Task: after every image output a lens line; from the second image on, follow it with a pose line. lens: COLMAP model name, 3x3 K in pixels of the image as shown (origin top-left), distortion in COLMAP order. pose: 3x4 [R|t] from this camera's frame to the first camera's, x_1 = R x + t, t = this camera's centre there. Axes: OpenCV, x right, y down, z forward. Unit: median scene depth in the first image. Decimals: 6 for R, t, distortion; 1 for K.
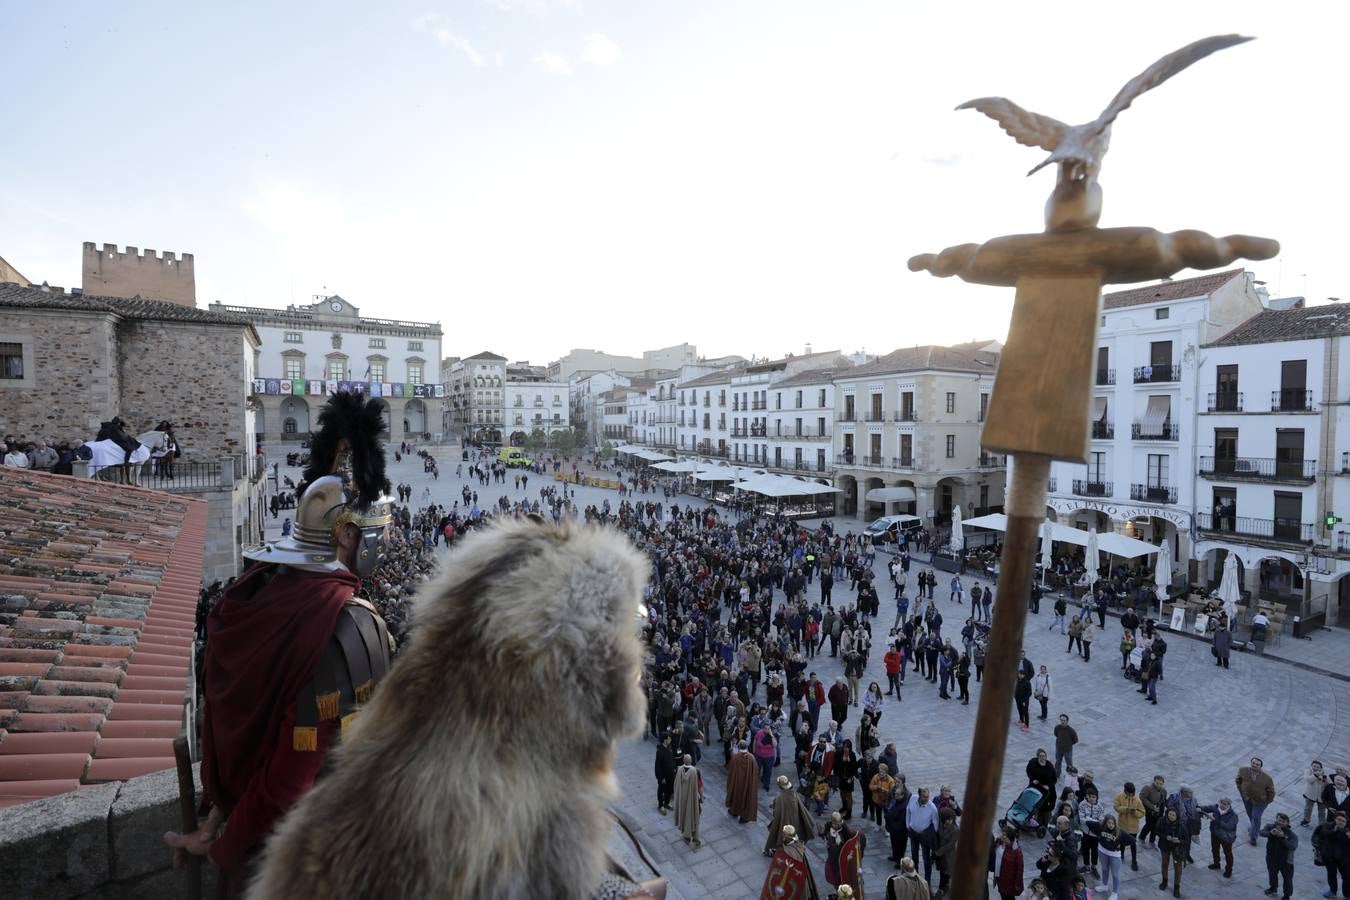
lens RADIAL K [[613.9, 0, 677.1], [0, 613.9, 447.1], [0, 0, 1]] dist [-0.041488, 0.012338]
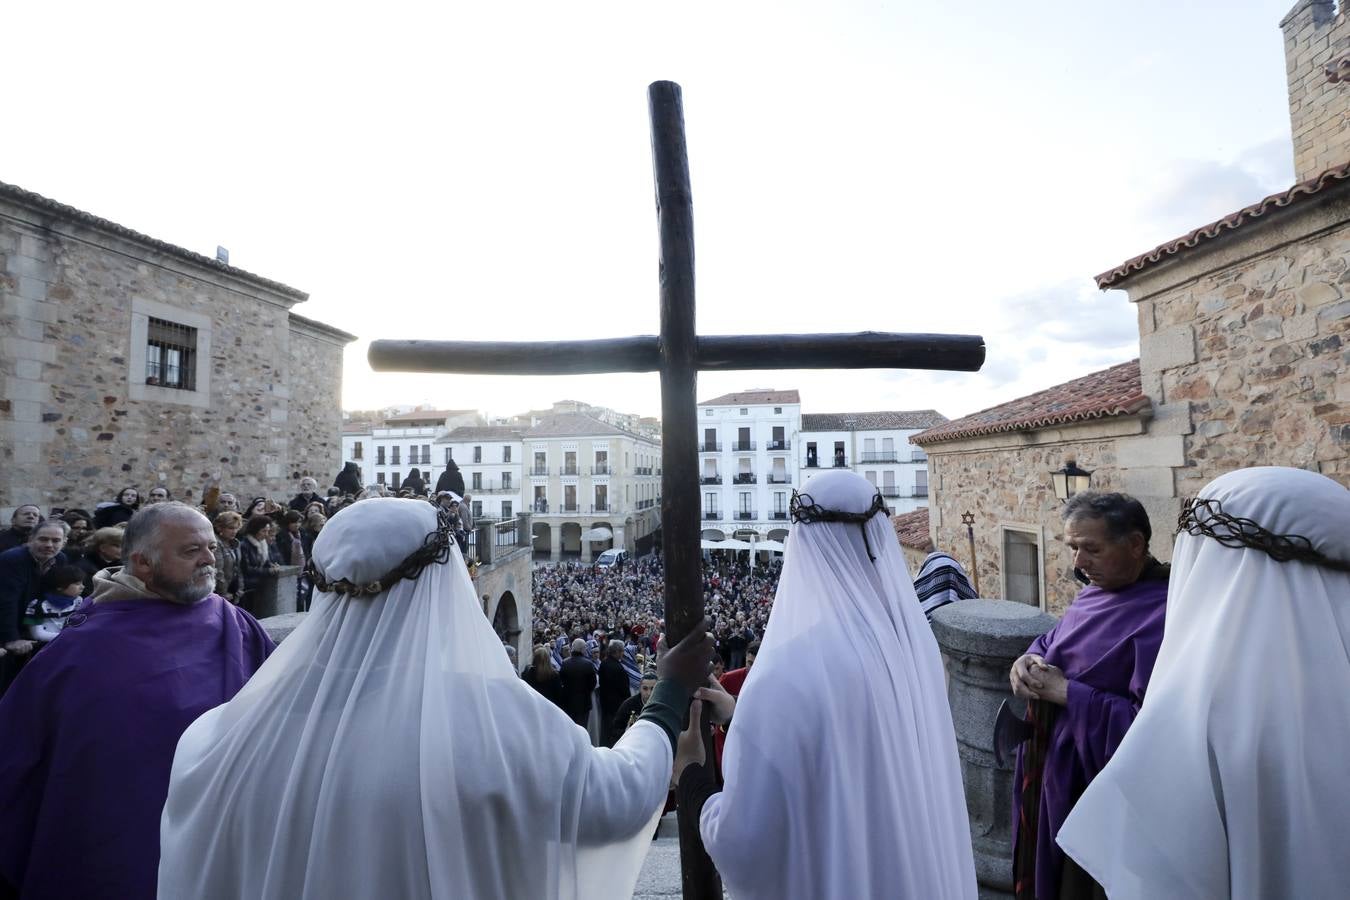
lens RADIAL K [[613.9, 0, 677.1], [0, 613.9, 447.1], [0, 0, 1]] dist [-0.041488, 0.012338]
pose [[0.600678, 0.033531, 0.798788, -0.497634], [0.041352, 0.996480, -0.072926, -0.000484], [-0.798421, 0.076836, 0.597177, 0.116712]]
